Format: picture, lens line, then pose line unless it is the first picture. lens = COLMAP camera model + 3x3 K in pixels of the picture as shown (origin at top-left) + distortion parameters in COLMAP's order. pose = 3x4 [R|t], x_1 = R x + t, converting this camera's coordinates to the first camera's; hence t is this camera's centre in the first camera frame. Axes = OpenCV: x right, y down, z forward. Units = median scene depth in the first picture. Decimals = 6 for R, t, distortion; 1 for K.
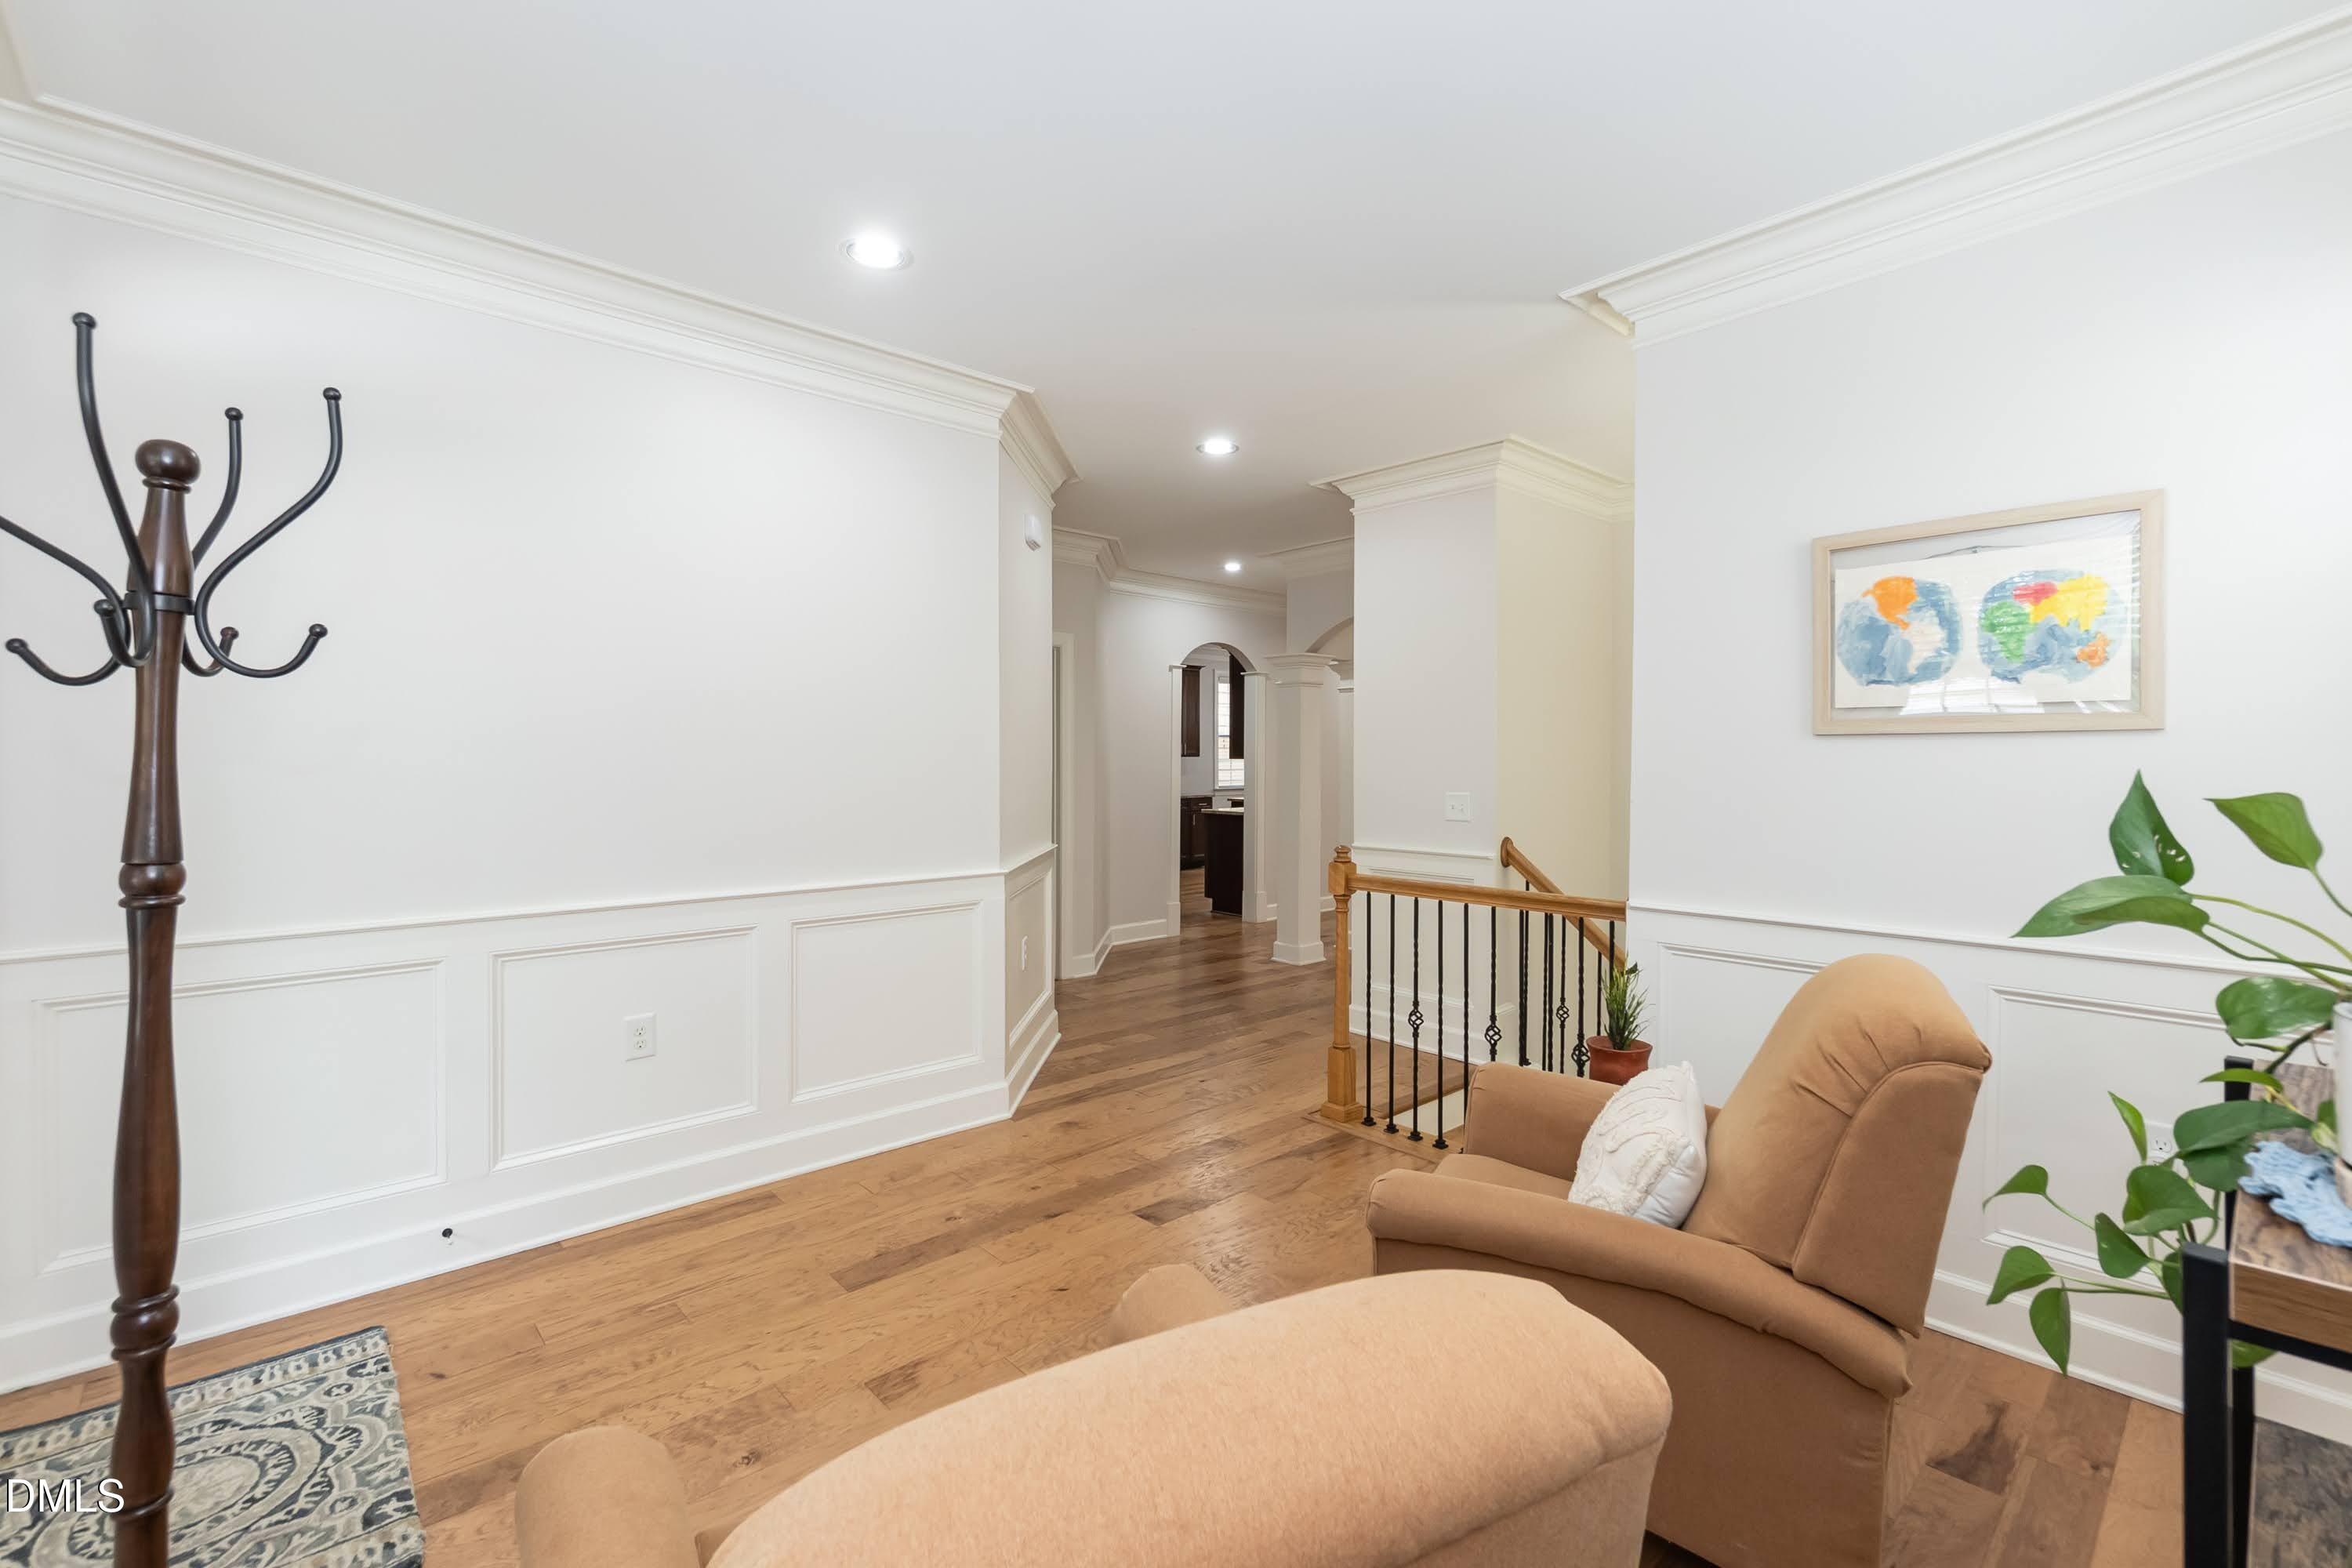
lens RADIAL K [[1022.2, 0, 1176.0], [0, 1022.2, 784.0], [0, 0, 1]] dist [0.001003, 0.000515]
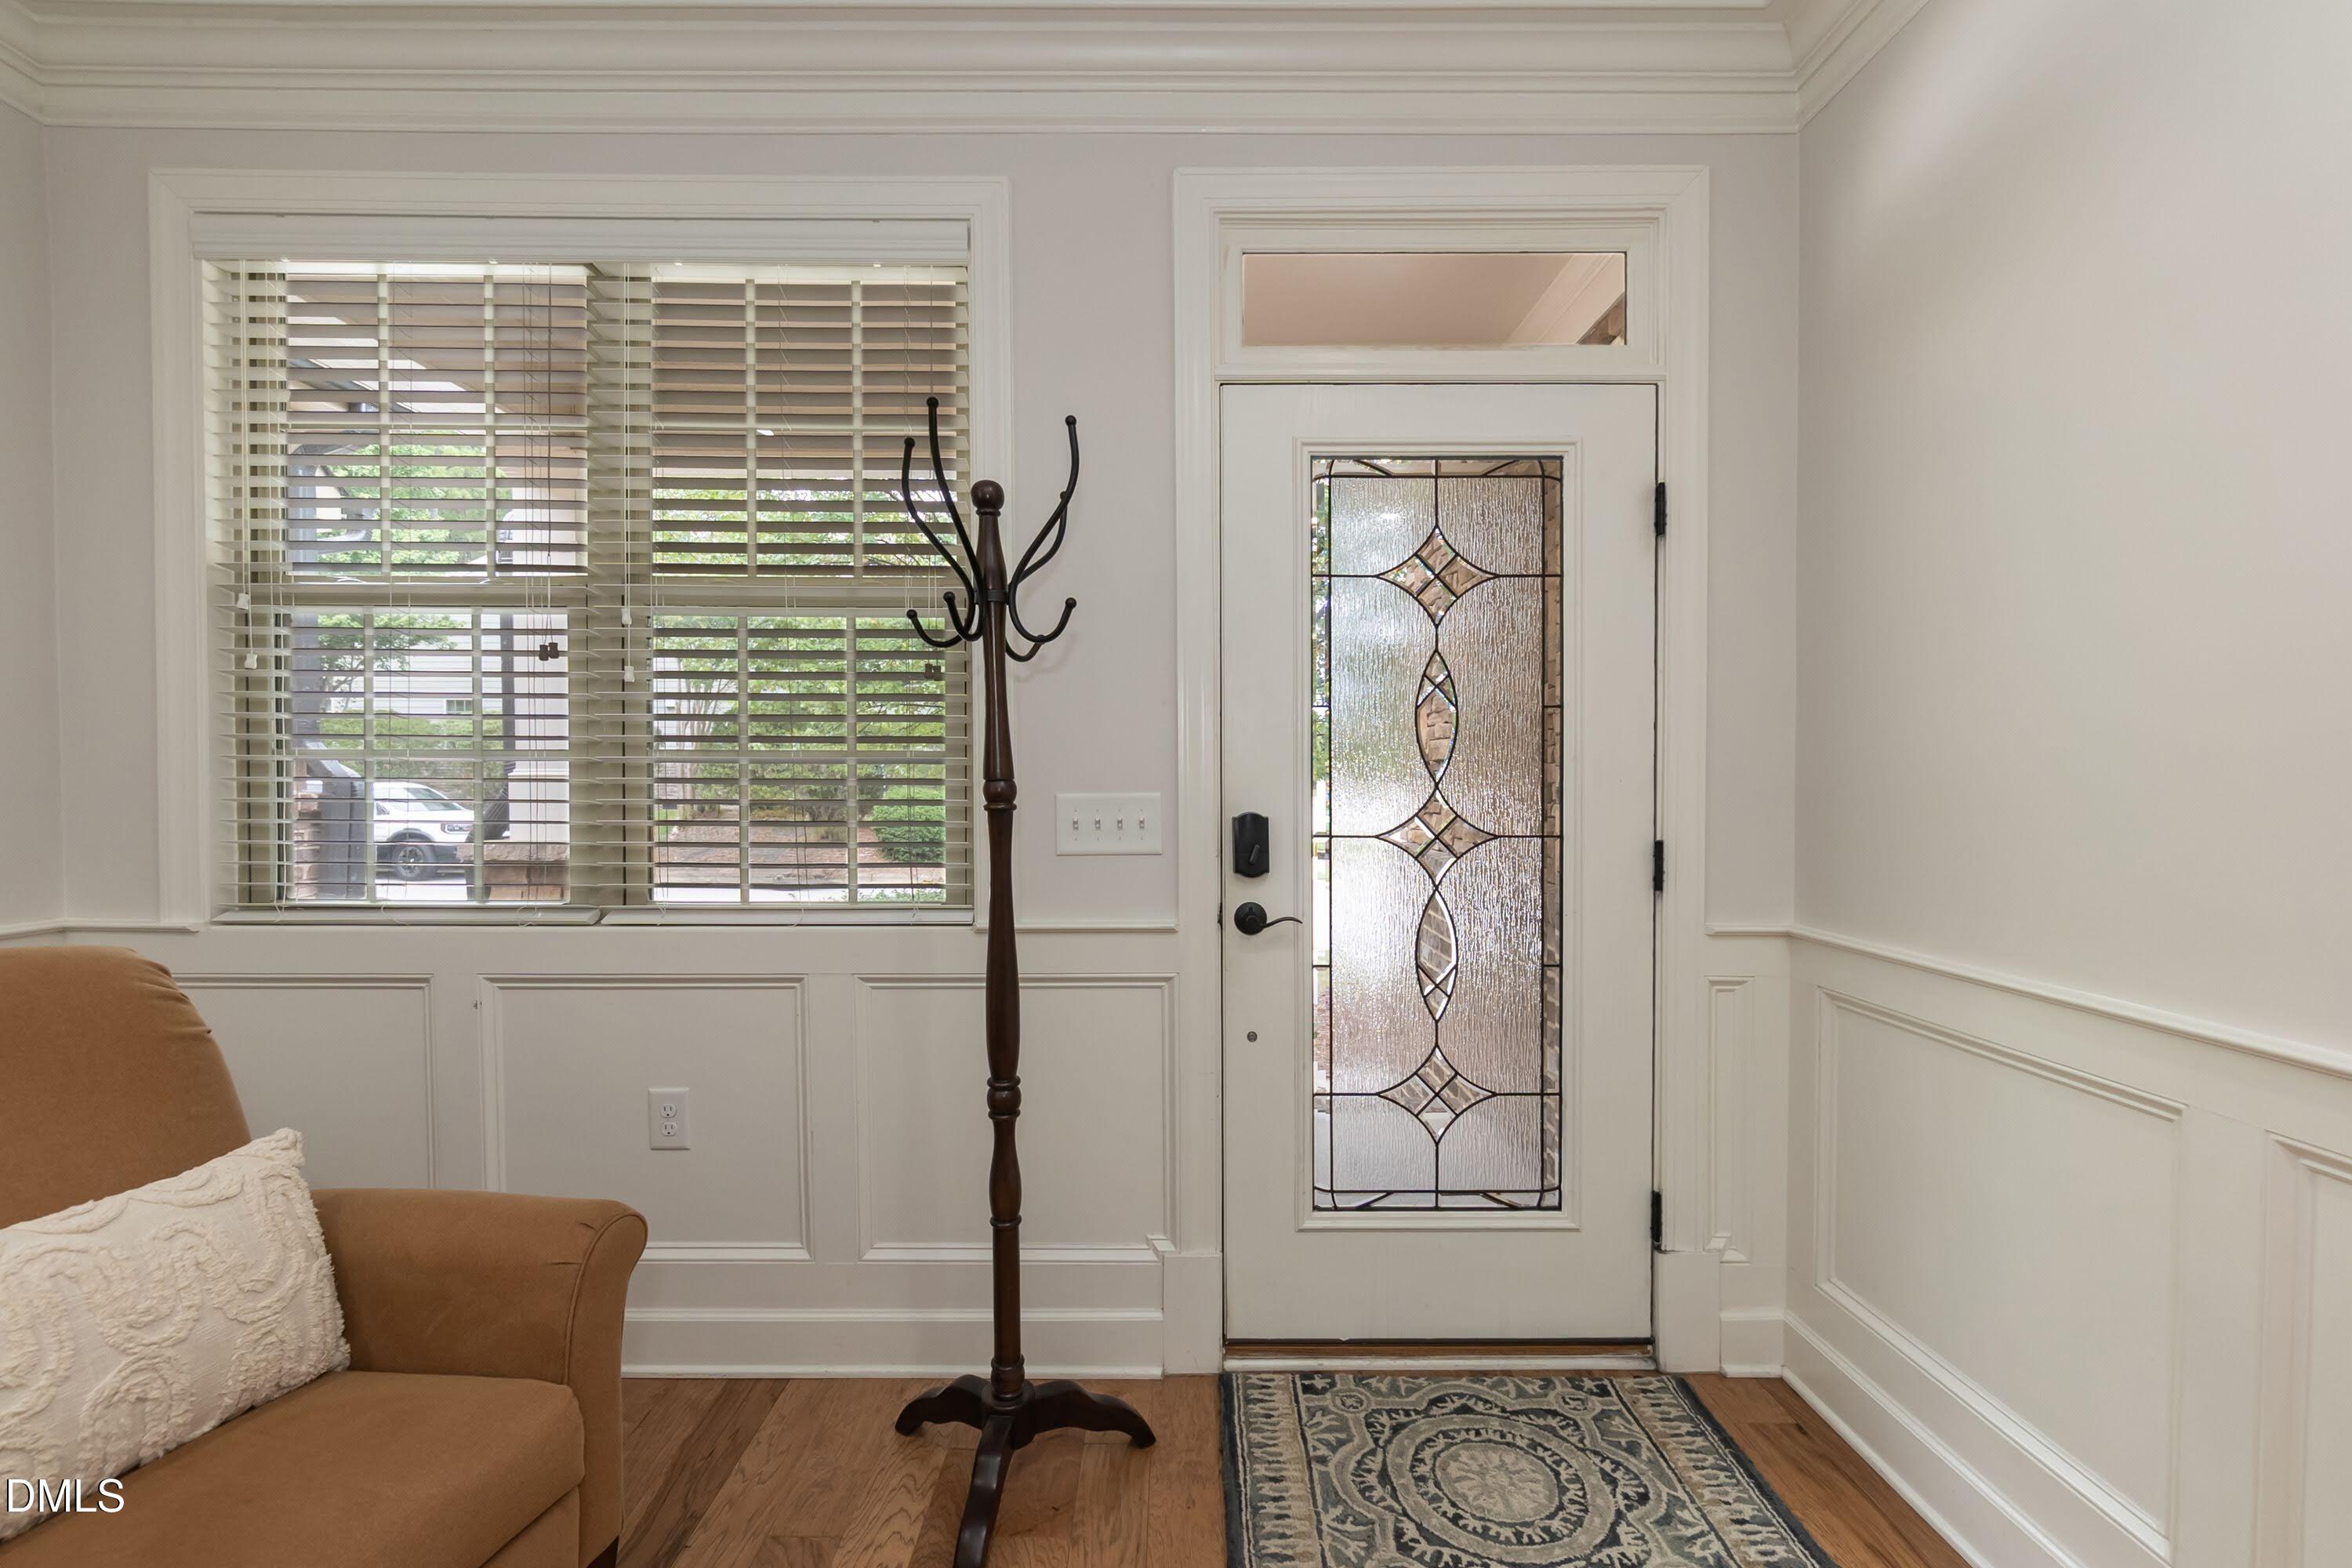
lens RADIAL K [[1022.2, 0, 1176.0], [0, 1022.2, 784.0], [0, 0, 1]] dist [0.001003, 0.000515]
pose [[-0.676849, 0.002772, -0.736117, -0.074652], [-0.009699, 0.999873, 0.012683, 0.039485], [0.736058, 0.015725, -0.676736, 1.931190]]
